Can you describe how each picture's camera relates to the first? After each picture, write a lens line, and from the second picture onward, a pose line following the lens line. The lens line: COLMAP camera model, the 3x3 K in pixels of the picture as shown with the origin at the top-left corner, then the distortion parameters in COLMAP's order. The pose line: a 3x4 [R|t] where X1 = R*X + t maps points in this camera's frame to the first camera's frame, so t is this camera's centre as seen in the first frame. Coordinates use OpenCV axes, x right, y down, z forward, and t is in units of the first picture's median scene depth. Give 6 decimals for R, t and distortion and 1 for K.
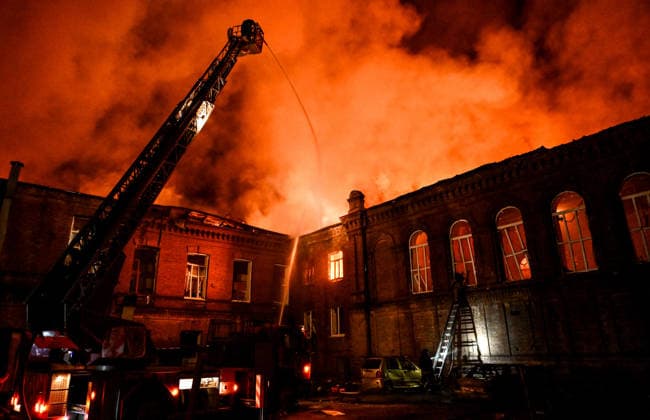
lens RADIAL K [[448.4, 0, 314.5], [0, 448.4, 207.9], [0, 0, 1]] dist [-0.002283, 0.000422]
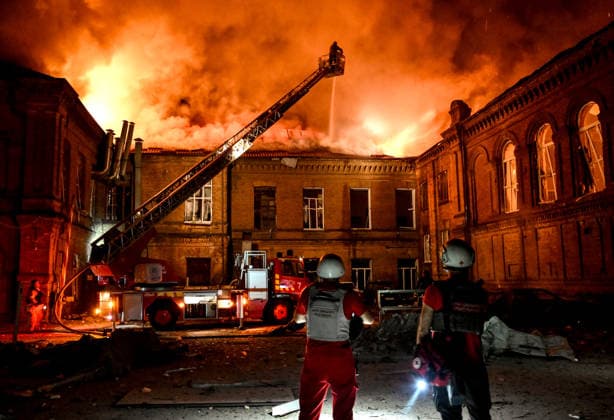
lens RADIAL K [[505.0, 0, 281.4], [0, 505.0, 218.1], [0, 0, 1]] dist [0.005856, 0.000730]
pose [[0.848218, -0.064393, -0.525718, 0.325916], [0.166956, 0.974485, 0.150013, -0.020999], [0.502644, -0.215016, 0.837327, -0.055531]]
